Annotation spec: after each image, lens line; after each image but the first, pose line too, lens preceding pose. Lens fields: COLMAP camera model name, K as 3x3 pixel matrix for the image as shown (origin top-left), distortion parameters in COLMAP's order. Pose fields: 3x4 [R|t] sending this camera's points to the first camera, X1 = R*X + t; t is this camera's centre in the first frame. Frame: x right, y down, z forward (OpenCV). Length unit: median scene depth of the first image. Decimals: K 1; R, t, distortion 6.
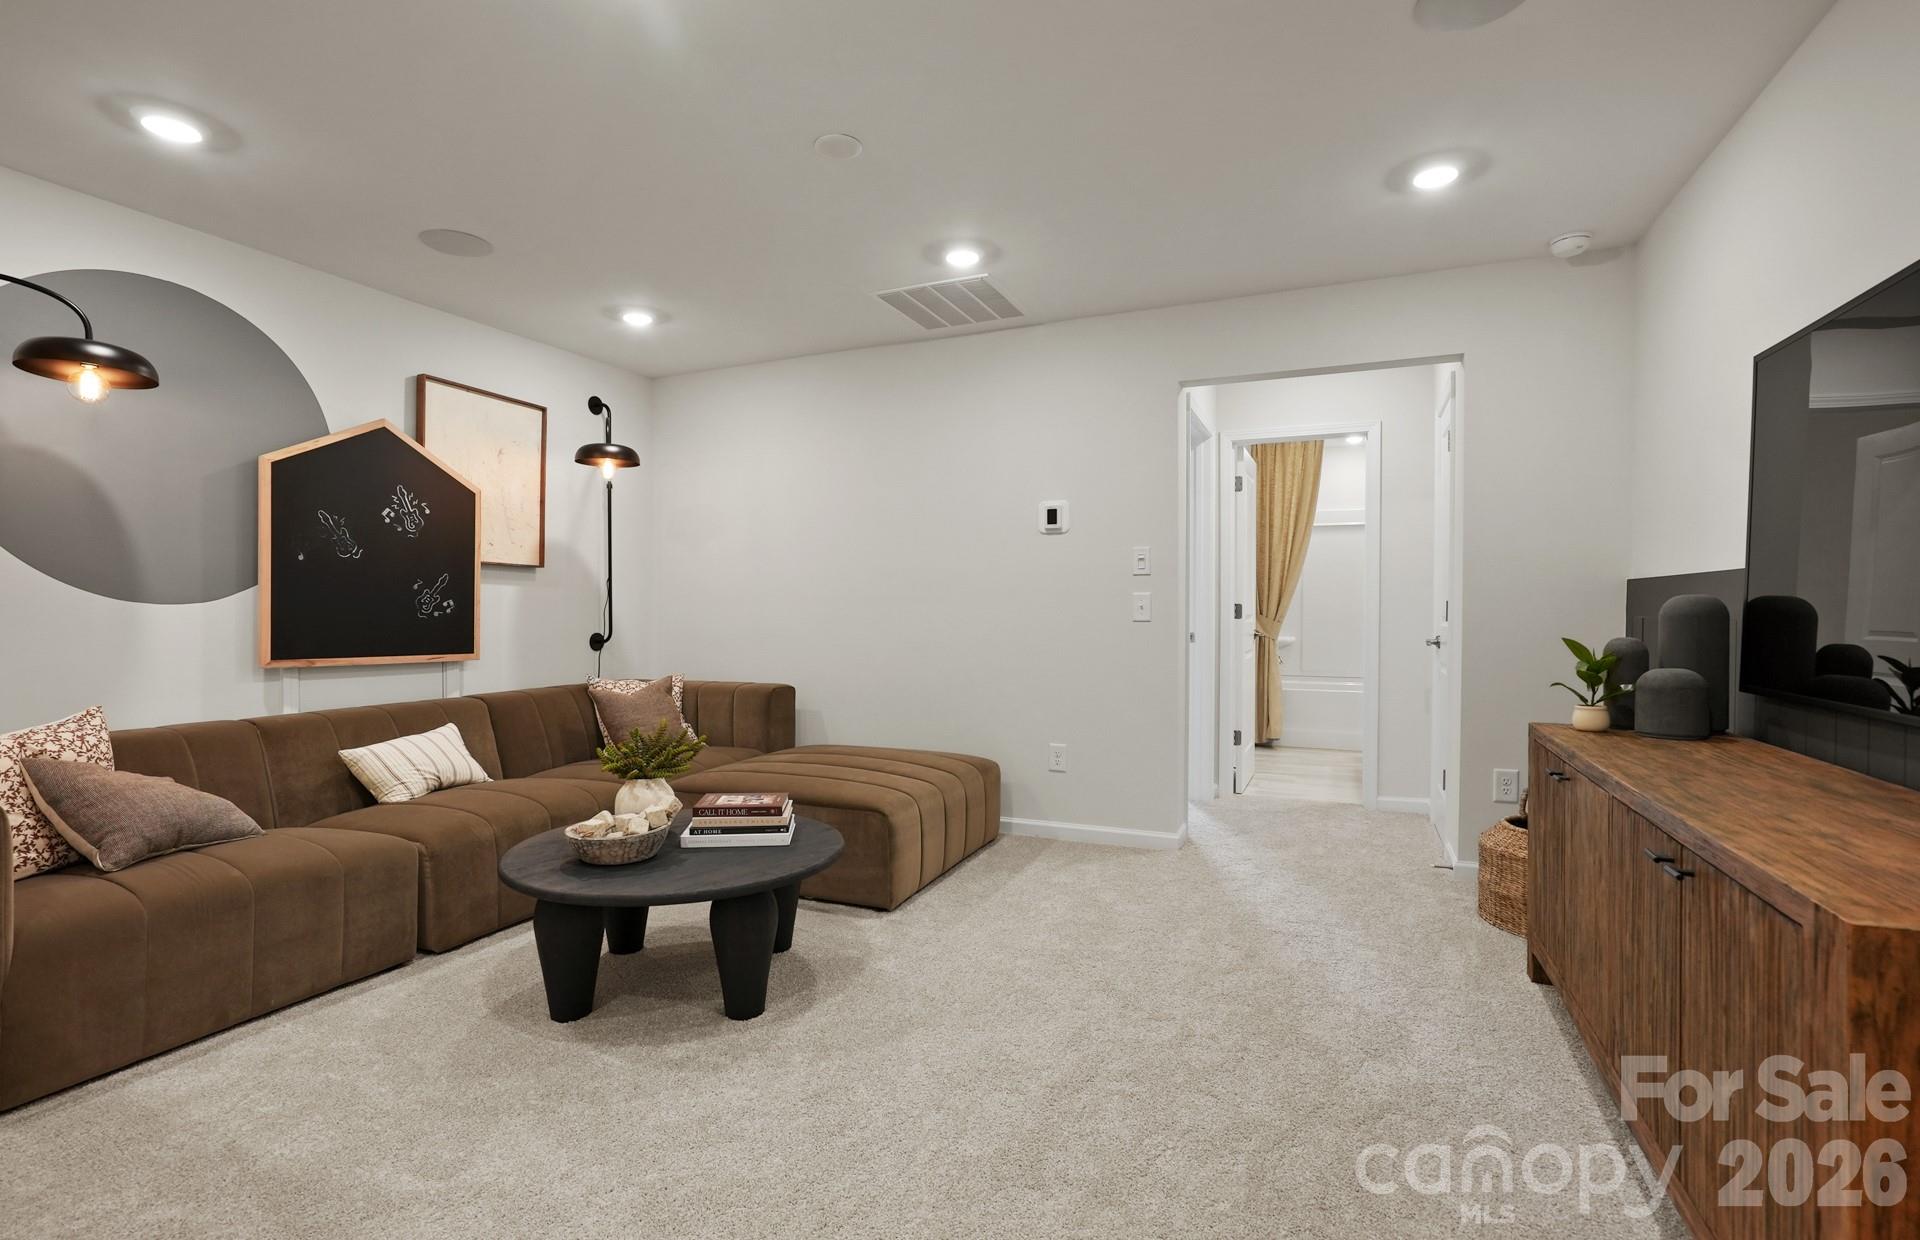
lens RADIAL K [[863.5, 0, 960.0], [0, 863.5, 620.0], [0, 0, 1]] dist [-0.000373, -0.000029]
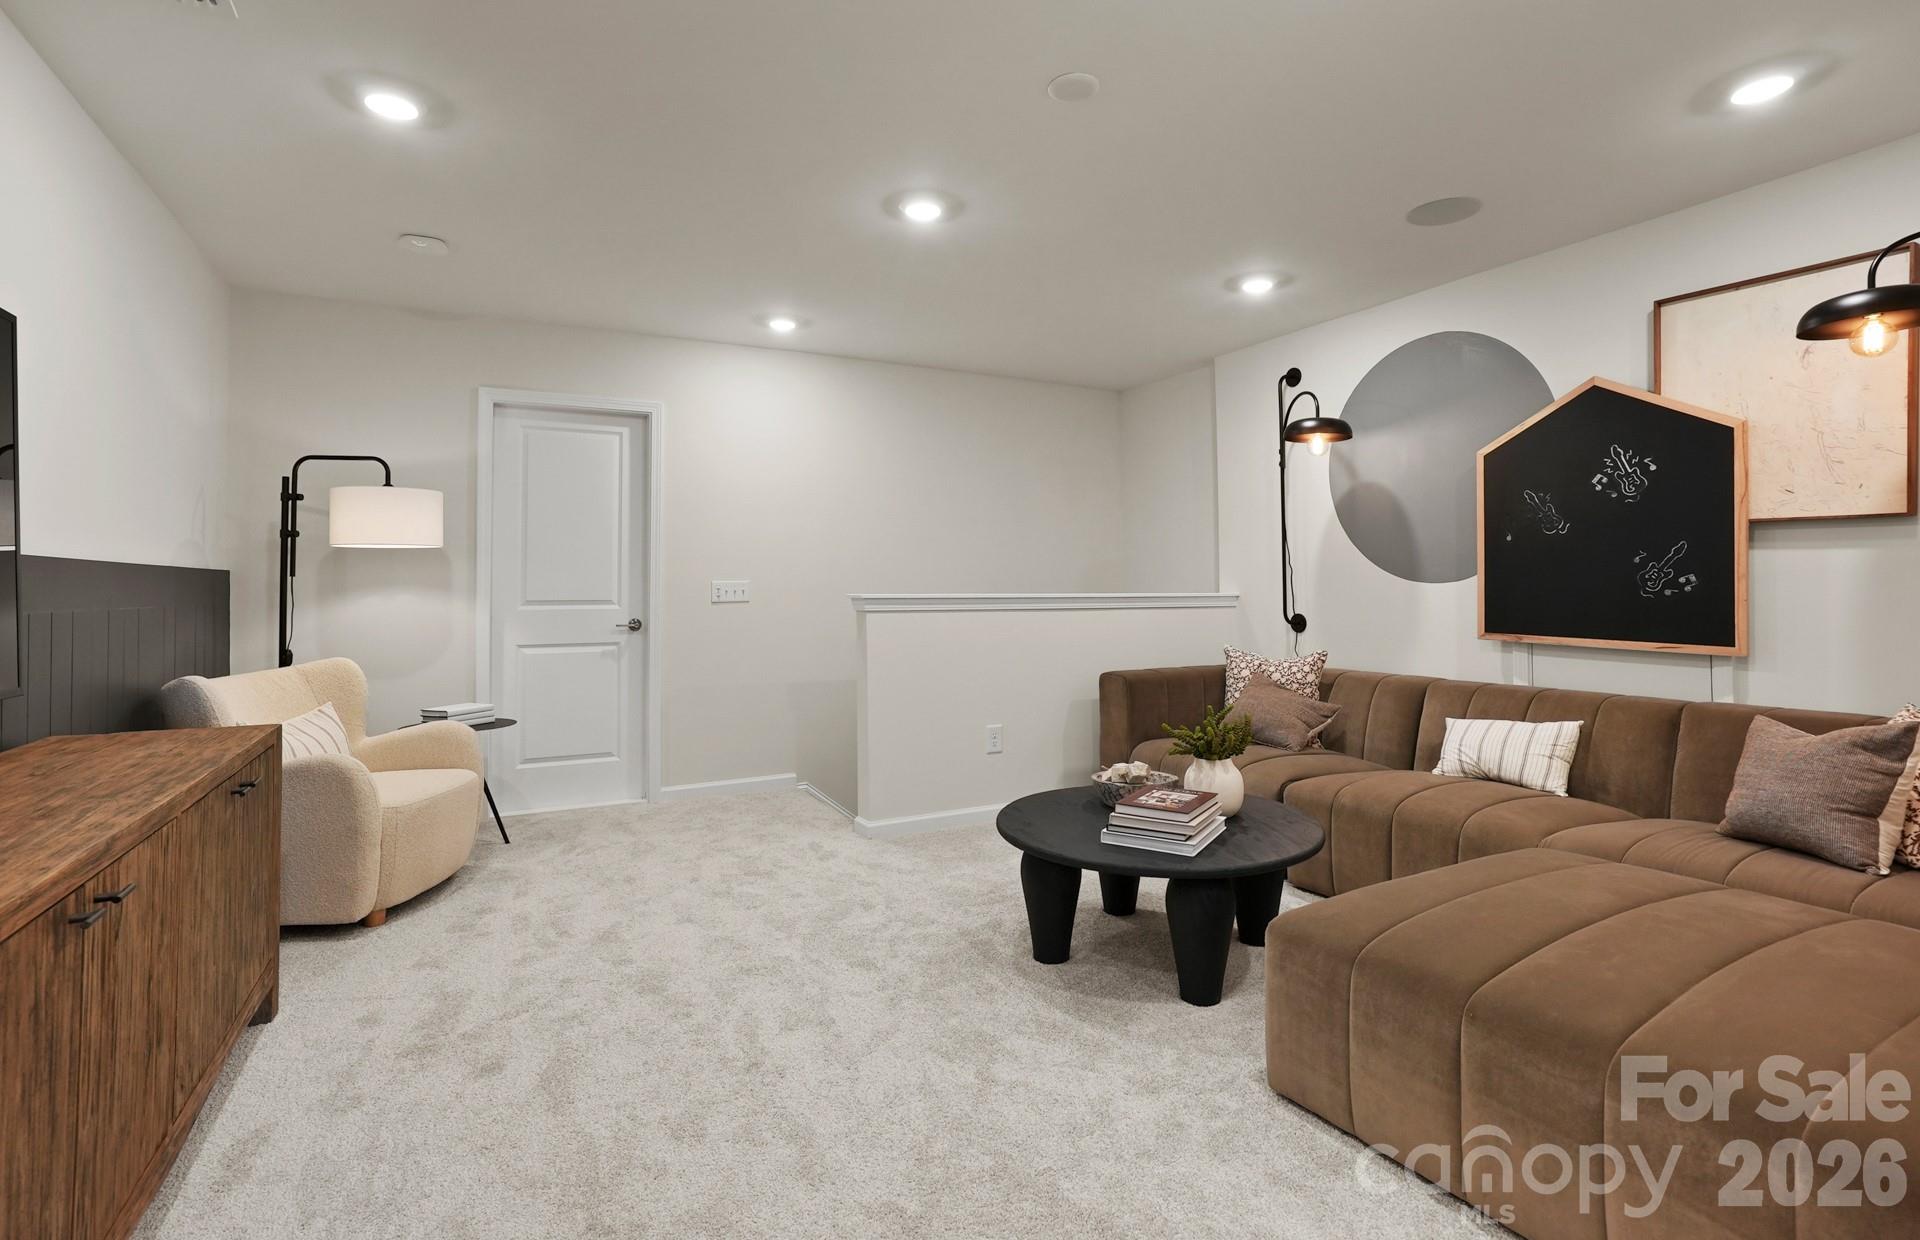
lens RADIAL K [[909.4, 0, 957.6], [0, 909.4, 580.4], [0, 0, 1]] dist [0.000892, 0.000100]
pose [[-0.597548, -0.013262, -0.801723, 0.496575], [-0.014424, 0.999879, -0.005789, -0.003913], [0.801703, 0.008104, -0.597667, 1.037758]]
